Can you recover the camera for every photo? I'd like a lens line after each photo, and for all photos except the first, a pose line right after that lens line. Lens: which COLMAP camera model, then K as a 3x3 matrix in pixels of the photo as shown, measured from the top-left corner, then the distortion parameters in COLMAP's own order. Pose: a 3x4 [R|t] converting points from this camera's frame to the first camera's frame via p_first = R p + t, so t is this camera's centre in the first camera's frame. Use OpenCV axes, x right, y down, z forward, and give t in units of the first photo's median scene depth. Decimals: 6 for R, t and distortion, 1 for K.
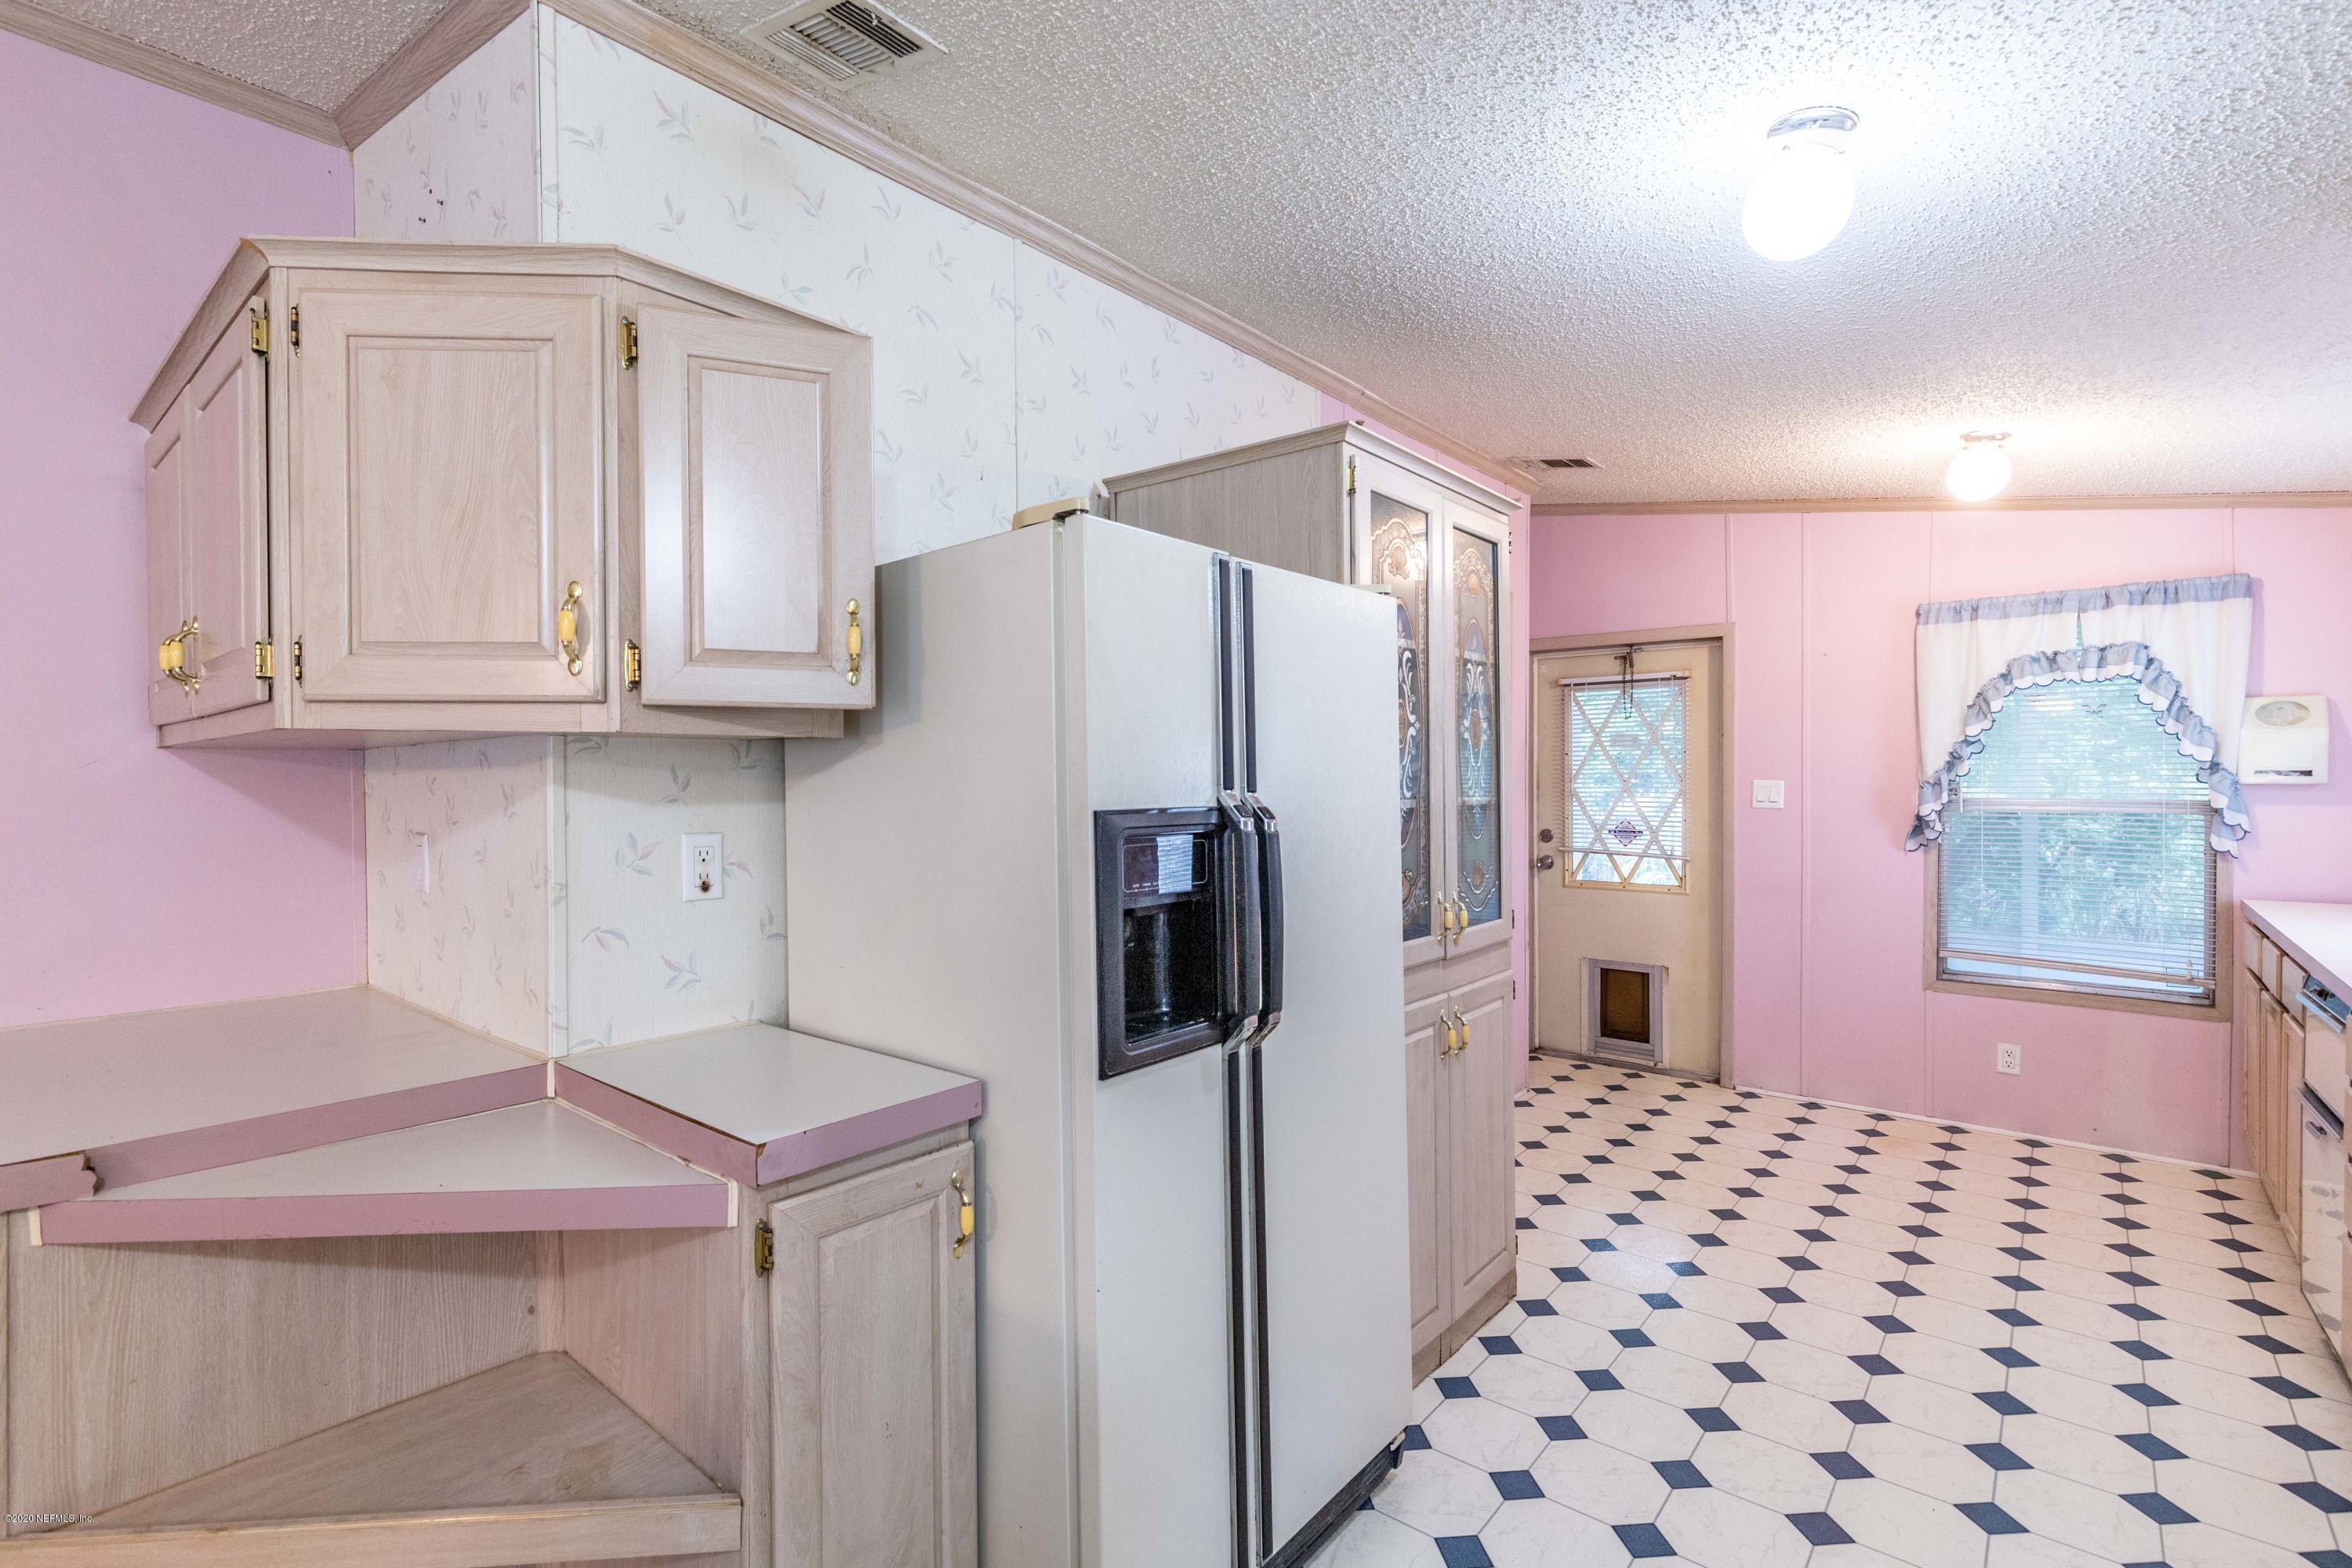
lens RADIAL K [[1065.3, 0, 1173.6], [0, 1065.3, 785.9], [0, 0, 1]] dist [0.007145, -0.000667]
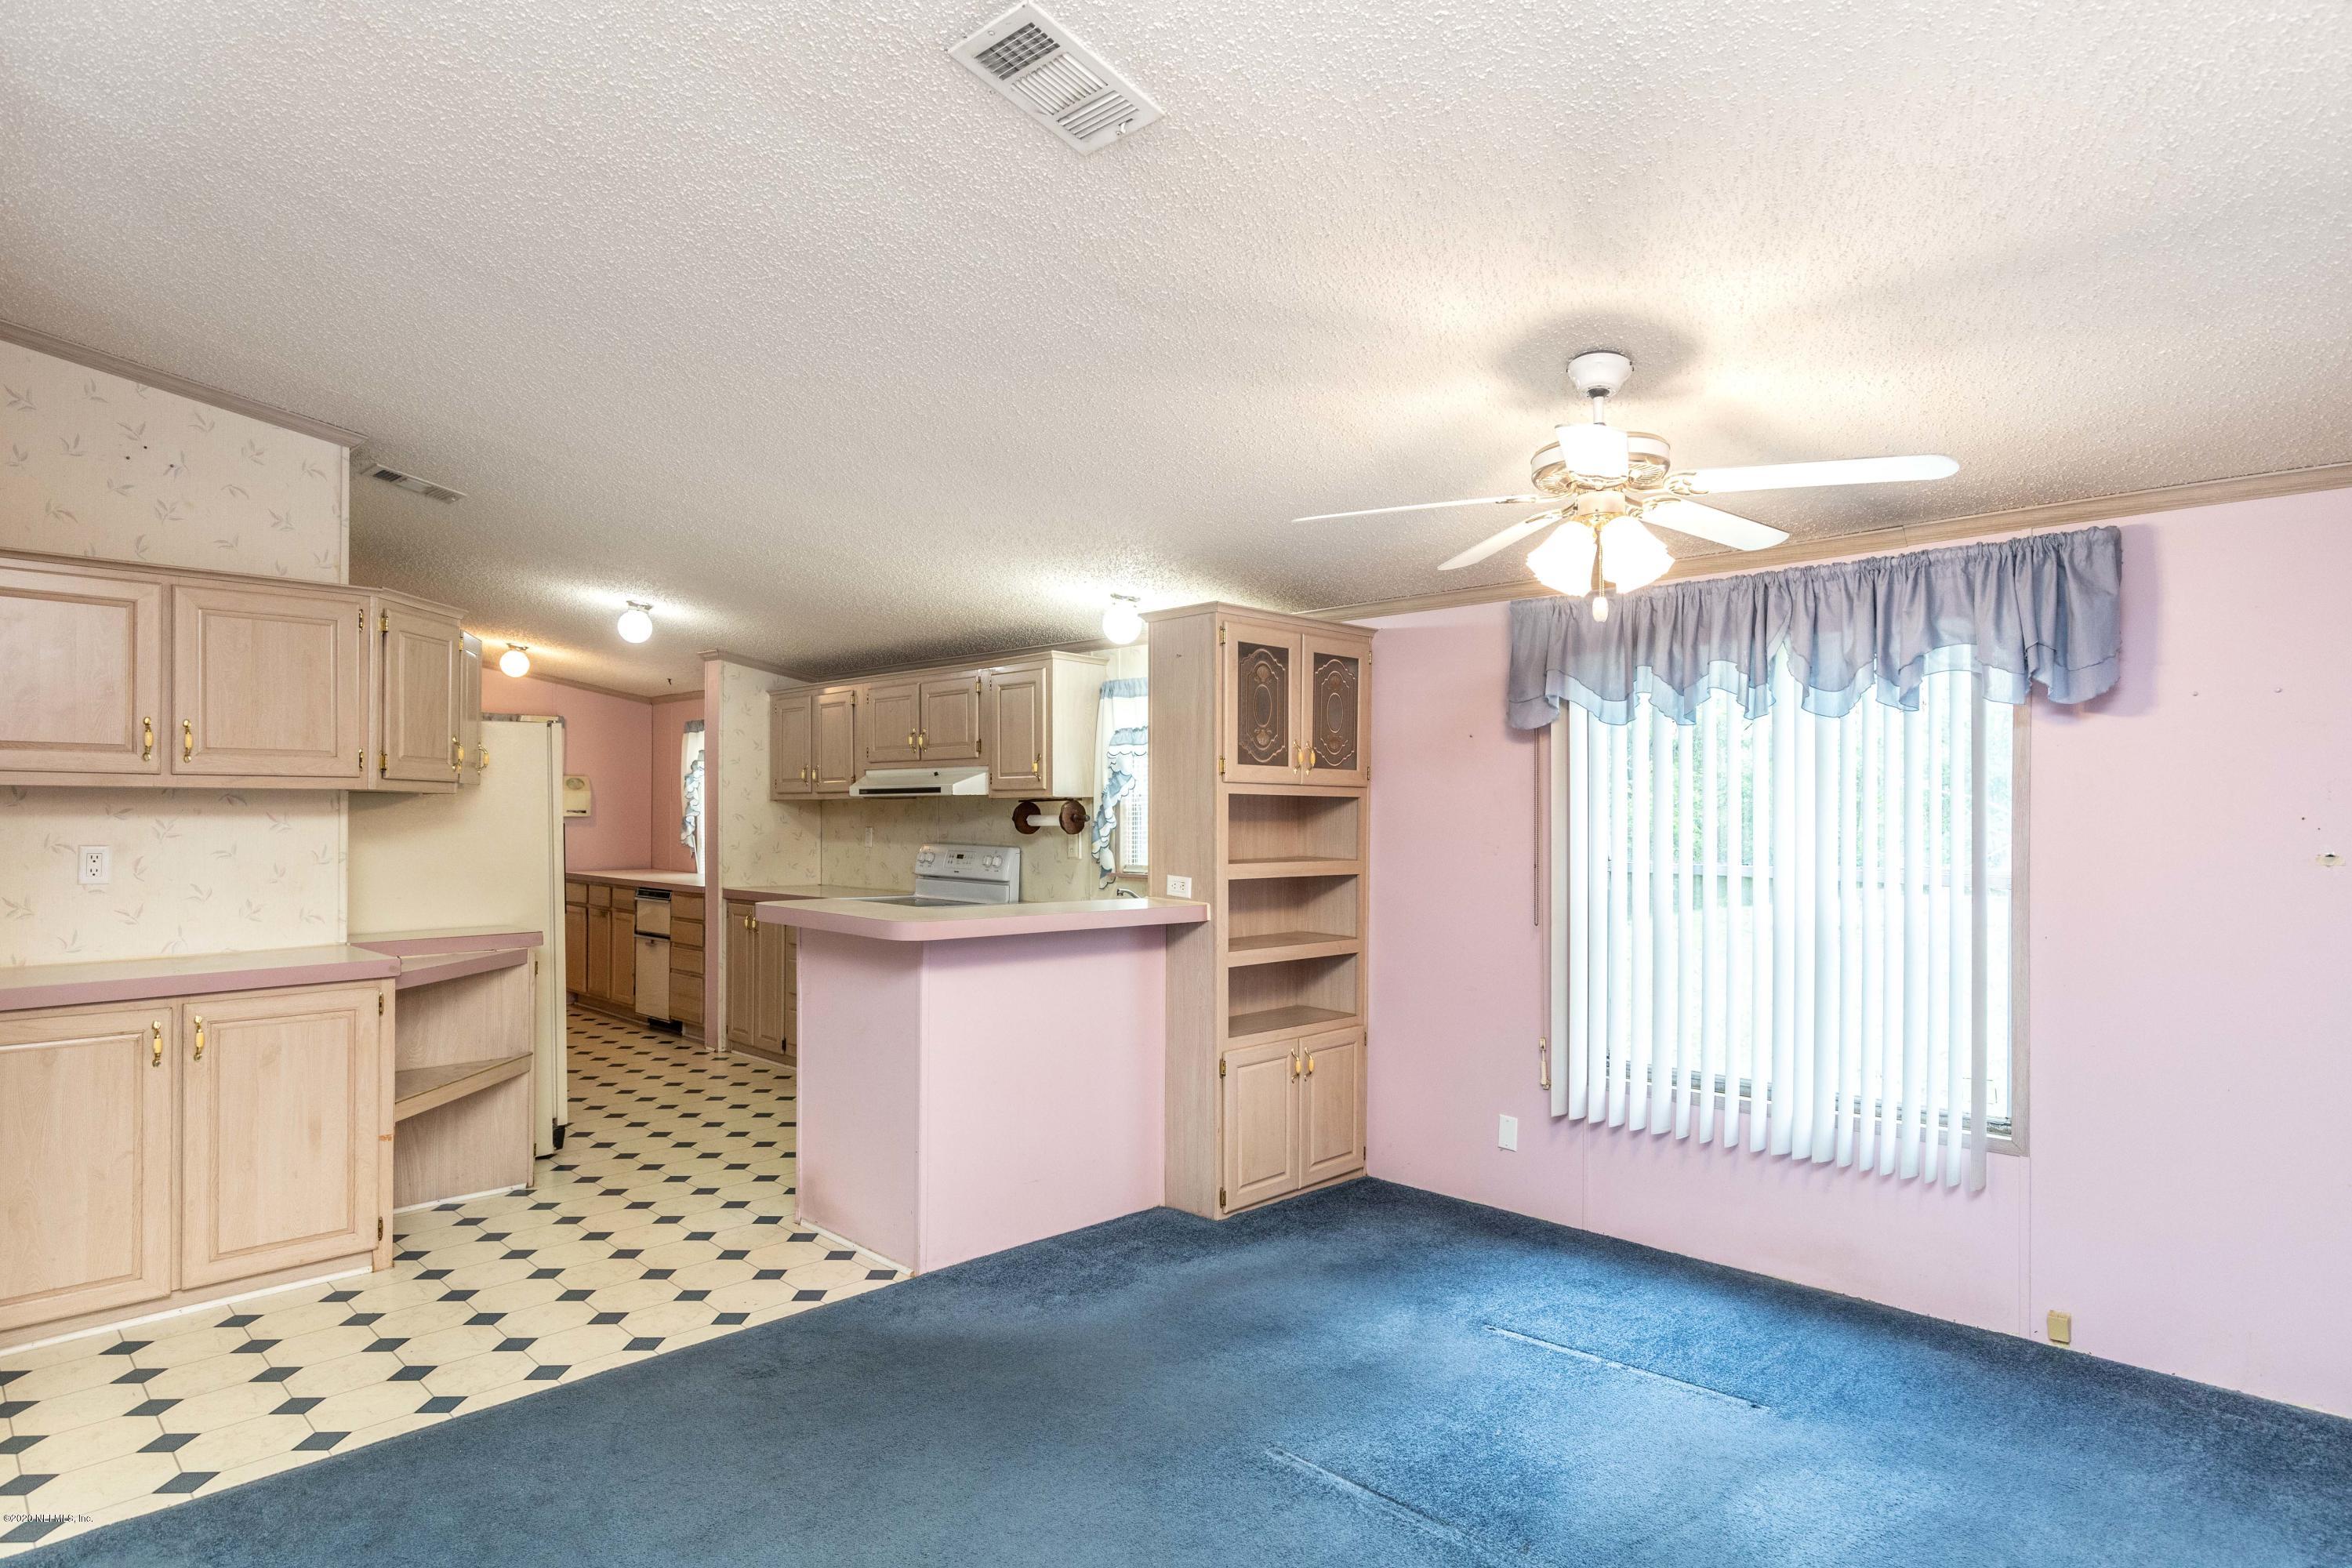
lens RADIAL K [[1268.0, 0, 1181.7], [0, 1268.0, 810.0], [0, 0, 1]] dist [0.000821, 0.001089]
pose [[0.078514, 0.007061, 0.996888, -1.246426], [0.002814, 0.999969, -0.007305, 0.005865], [-0.996909, 0.003379, 0.078491, -0.362328]]
